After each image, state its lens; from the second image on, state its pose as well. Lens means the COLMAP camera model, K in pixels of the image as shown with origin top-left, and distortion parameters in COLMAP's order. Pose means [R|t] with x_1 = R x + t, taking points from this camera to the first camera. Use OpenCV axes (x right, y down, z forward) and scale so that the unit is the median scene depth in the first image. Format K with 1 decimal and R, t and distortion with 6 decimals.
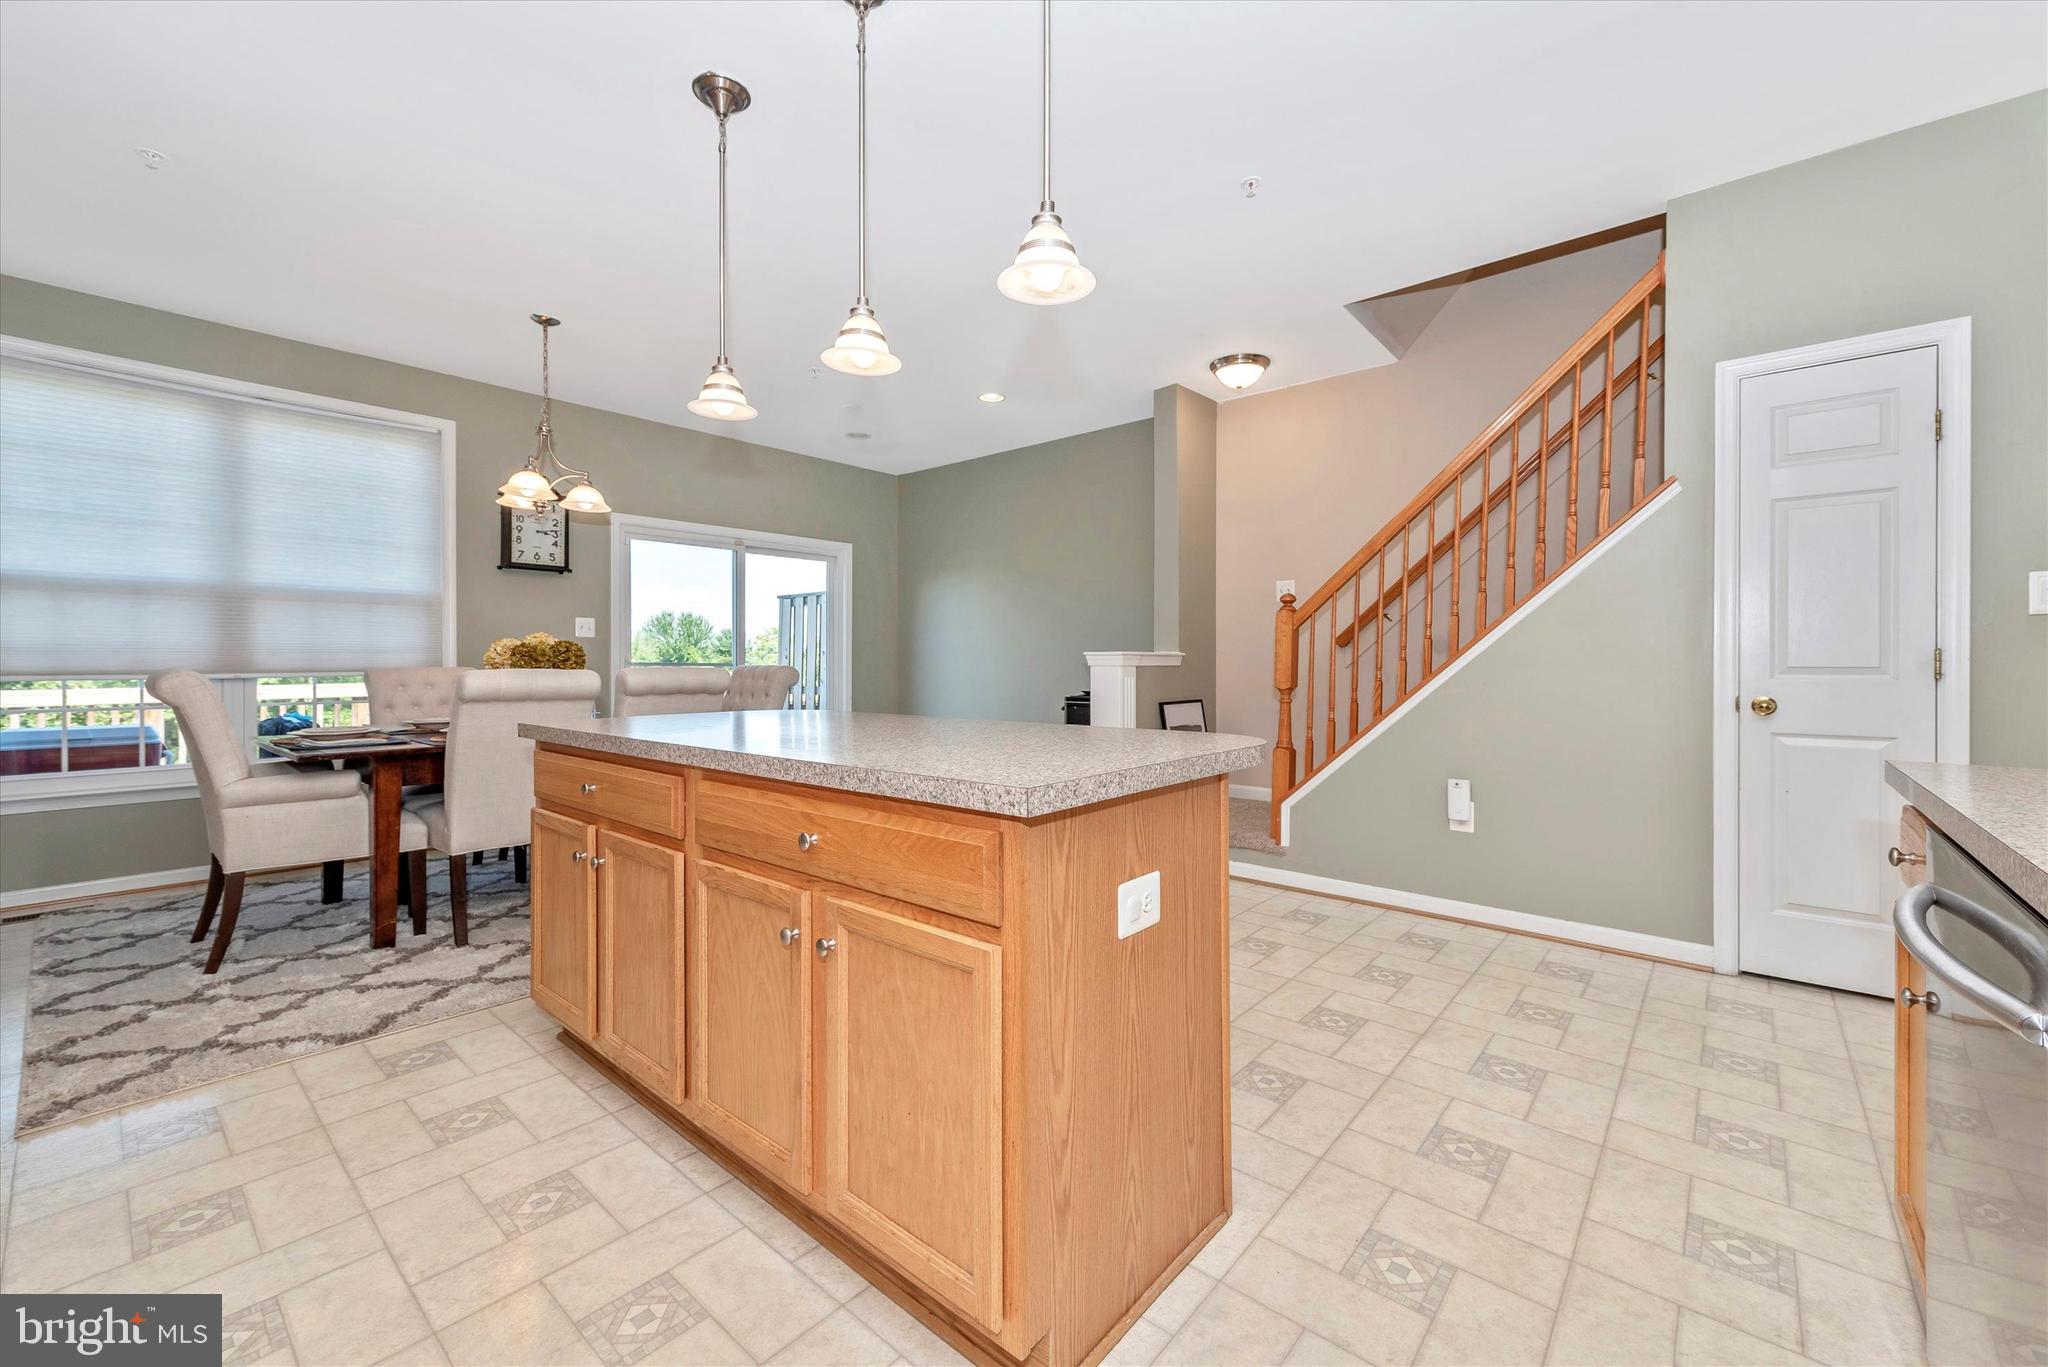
lens RADIAL K [[801.0, 0, 1034.8], [0, 801.0, 667.9], [0, 0, 1]] dist [0.005582, -0.000713]
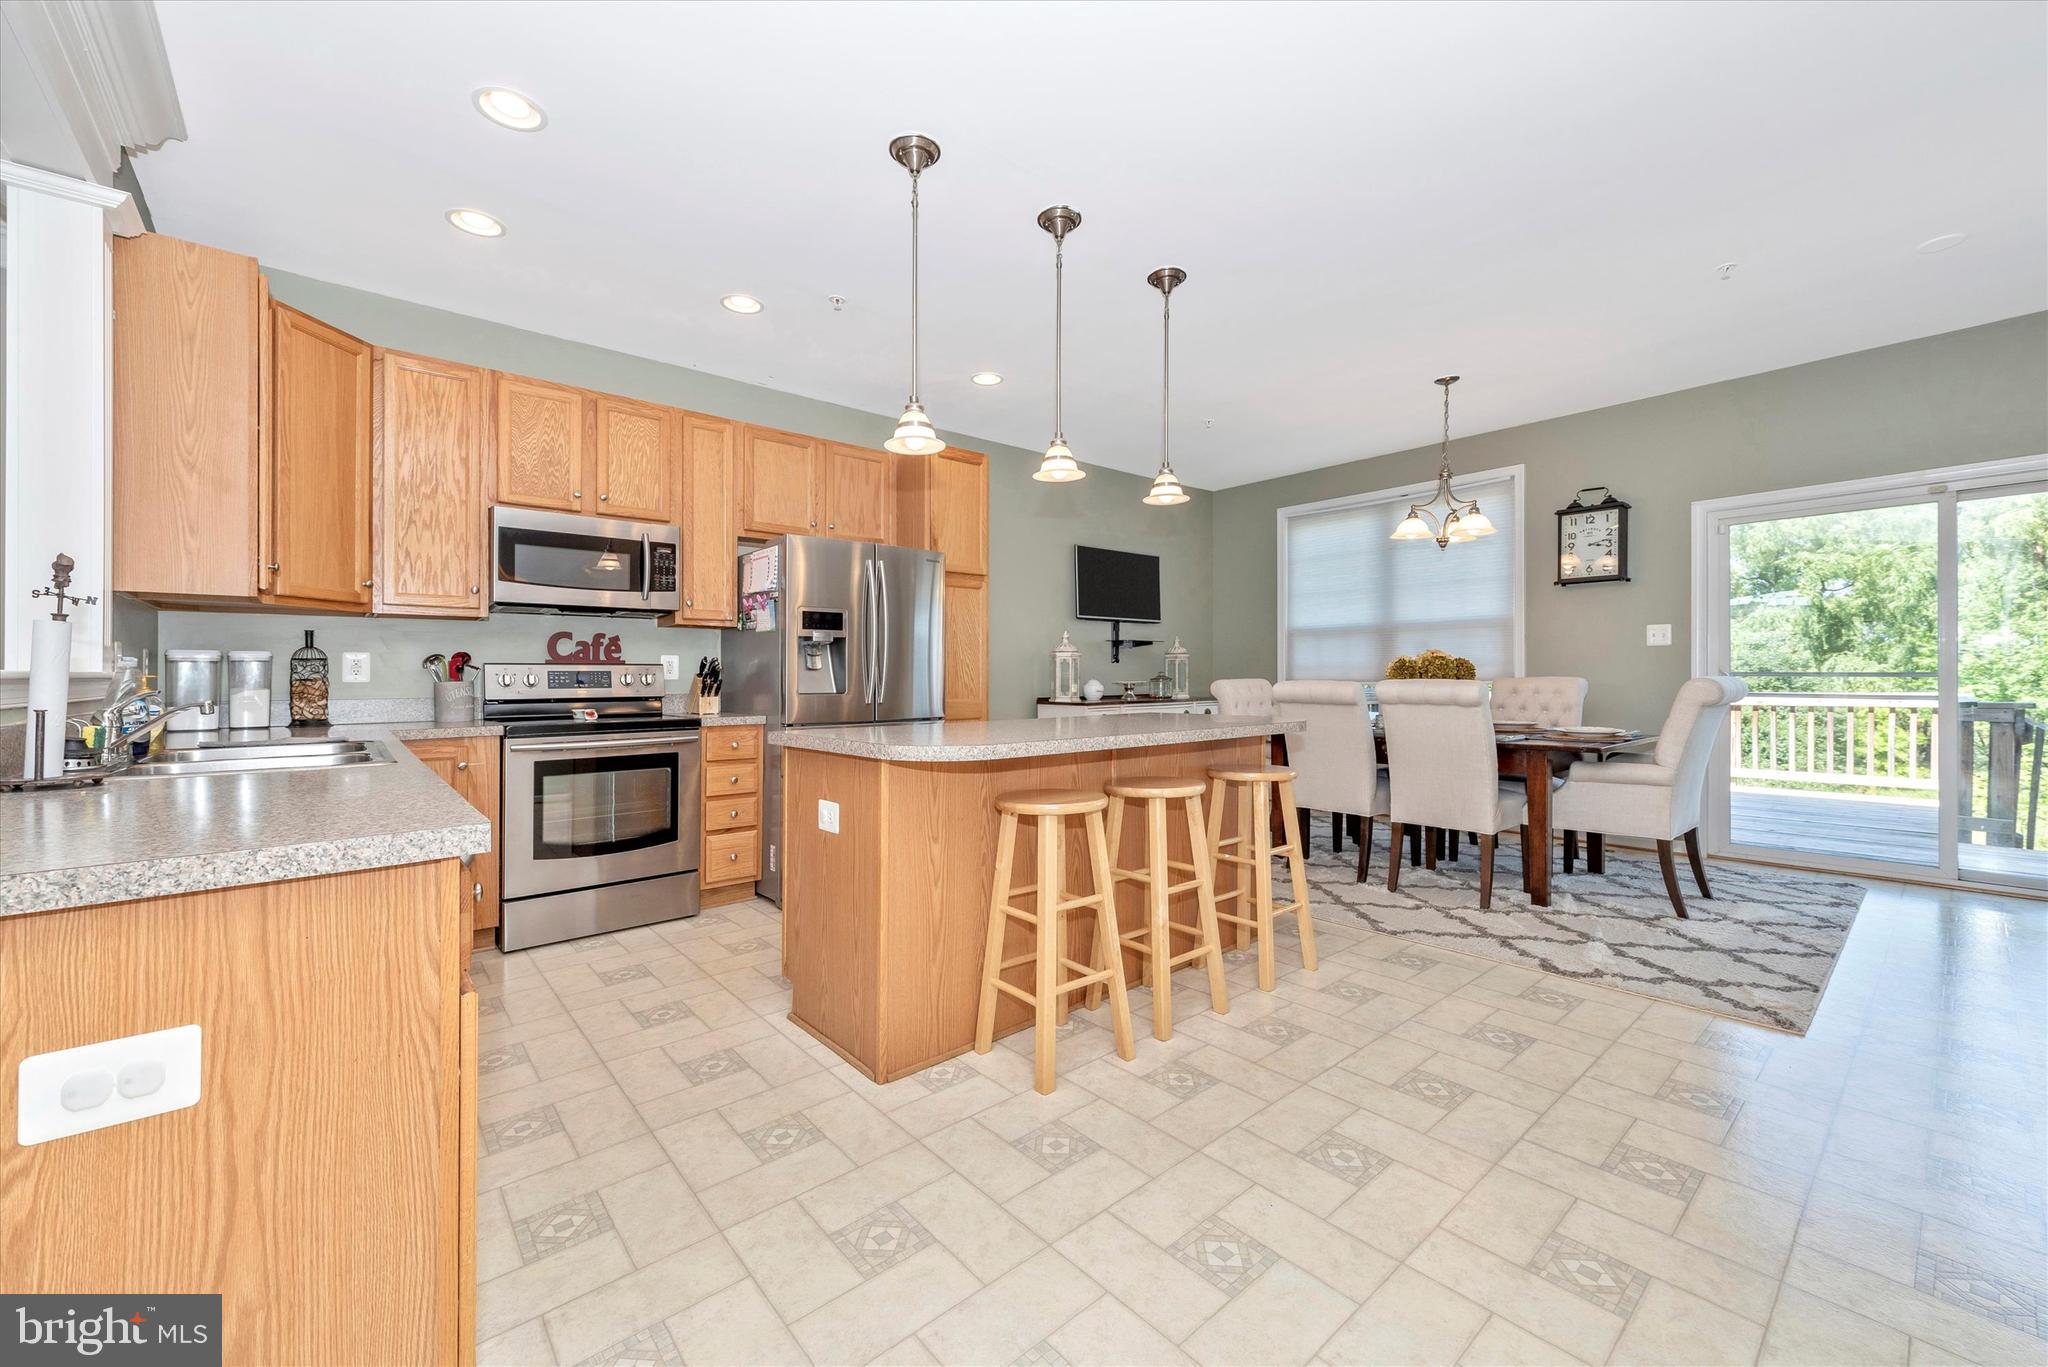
lens RADIAL K [[801.0, 0, 1030.9], [0, 801.0, 663.3], [0, 0, 1]] dist [0.005582, -0.000713]
pose [[-0.142123, -0.016757, -0.989707, 0.606542], [-0.000177, 0.999857, -0.016904, -0.003925], [0.989849, -0.002227, -0.142105, 0.562315]]
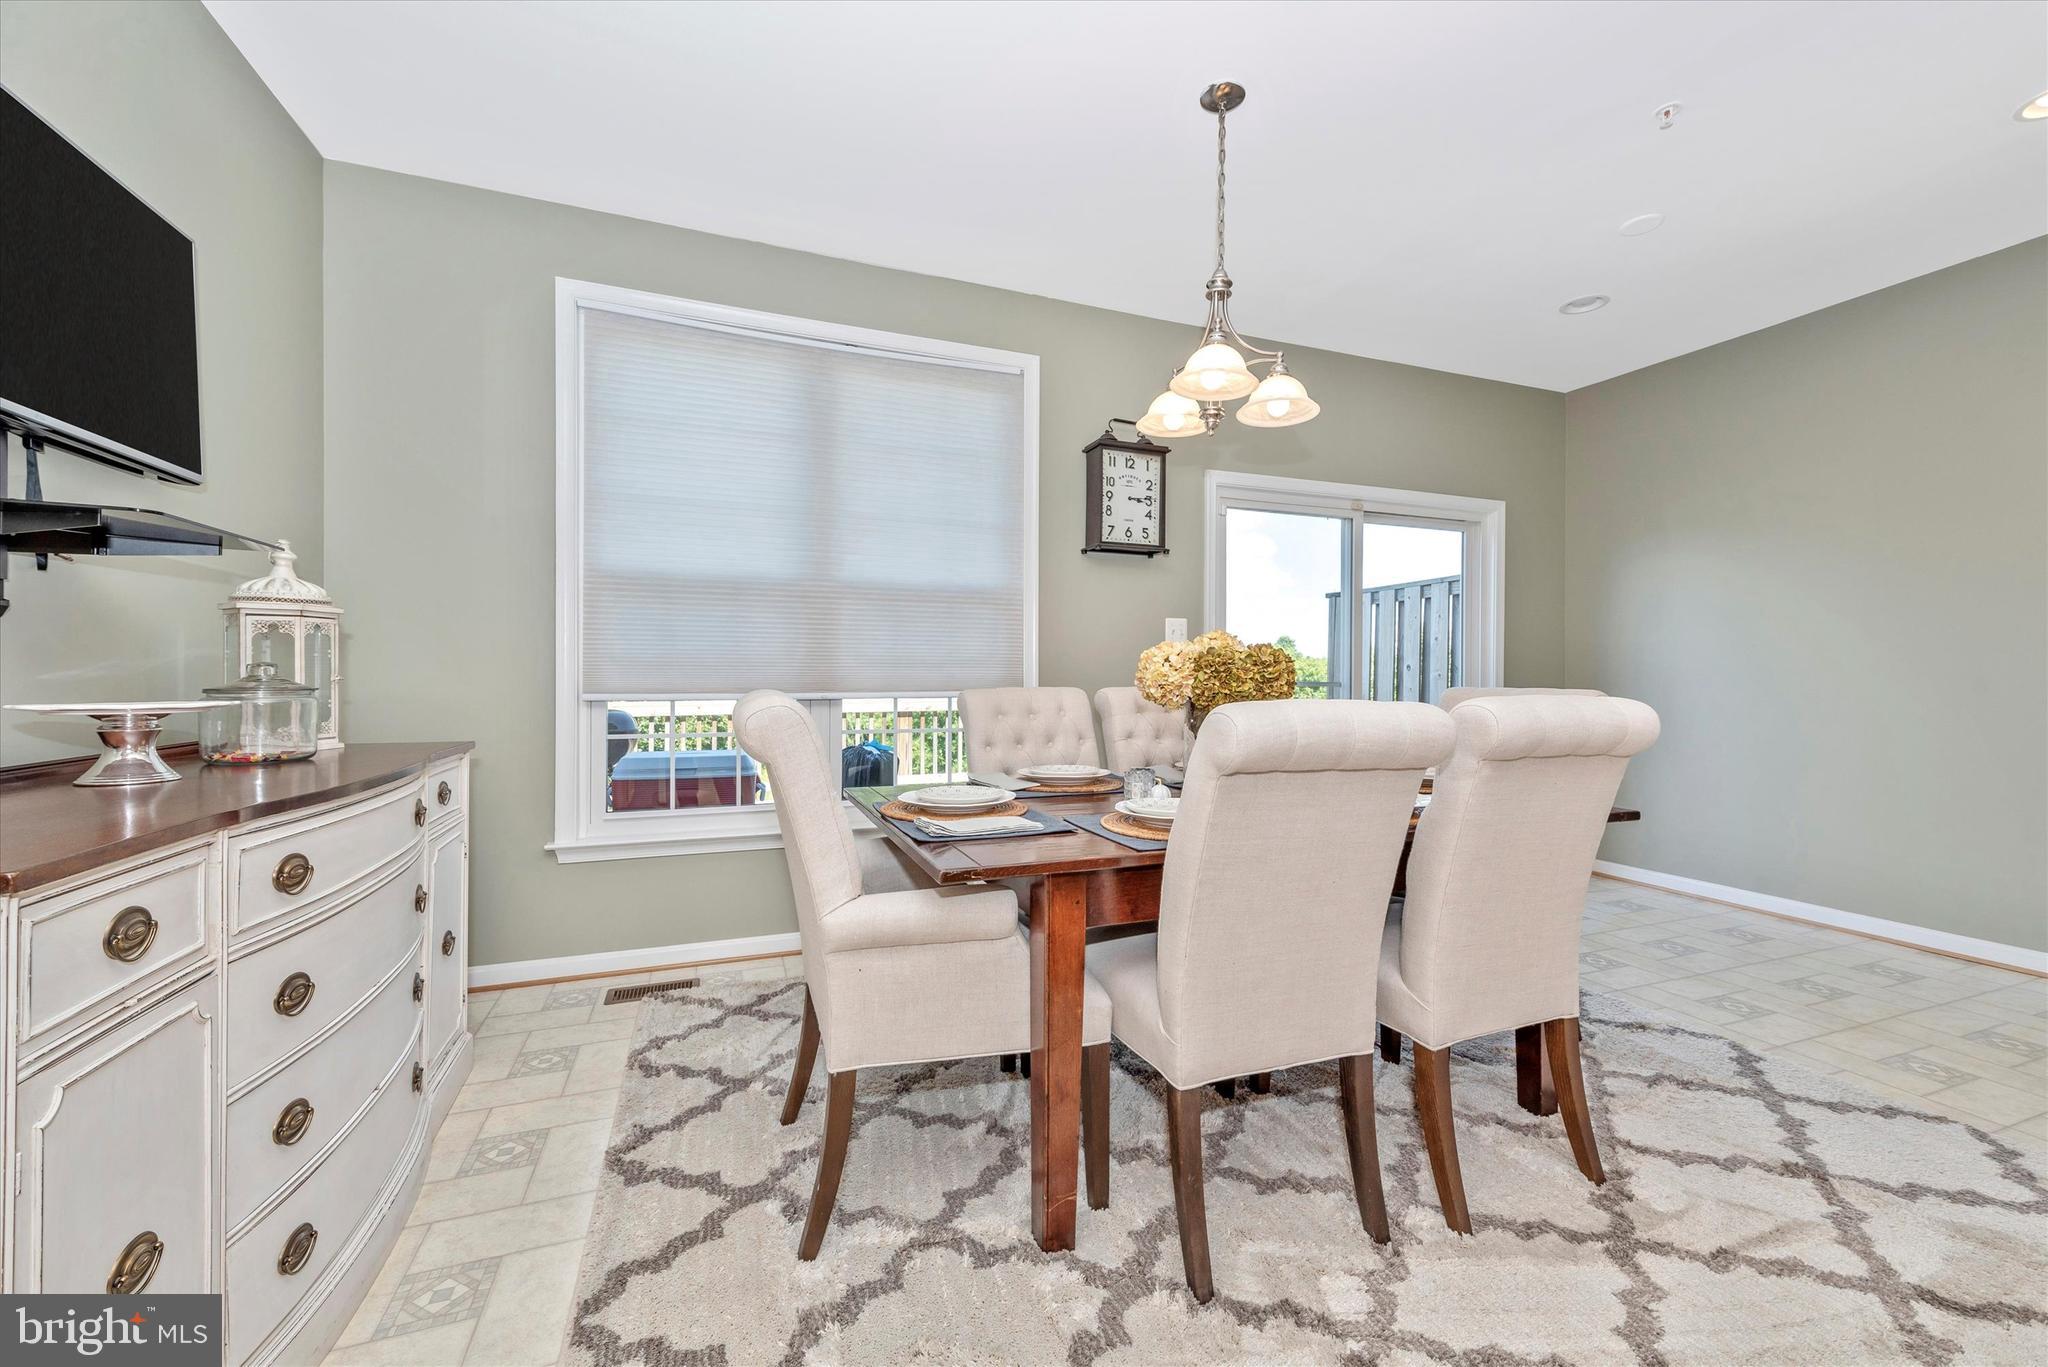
lens RADIAL K [[801.0, 0, 1037.8], [0, 801.0, 682.6], [0, 0, 1]] dist [0.005582, -0.000713]
pose [[0.881390, 0.007906, -0.472322, -0.444009], [-0.008451, 0.999964, 0.000968, -0.006255], [0.472313, 0.003138, 0.881425, 0.415843]]
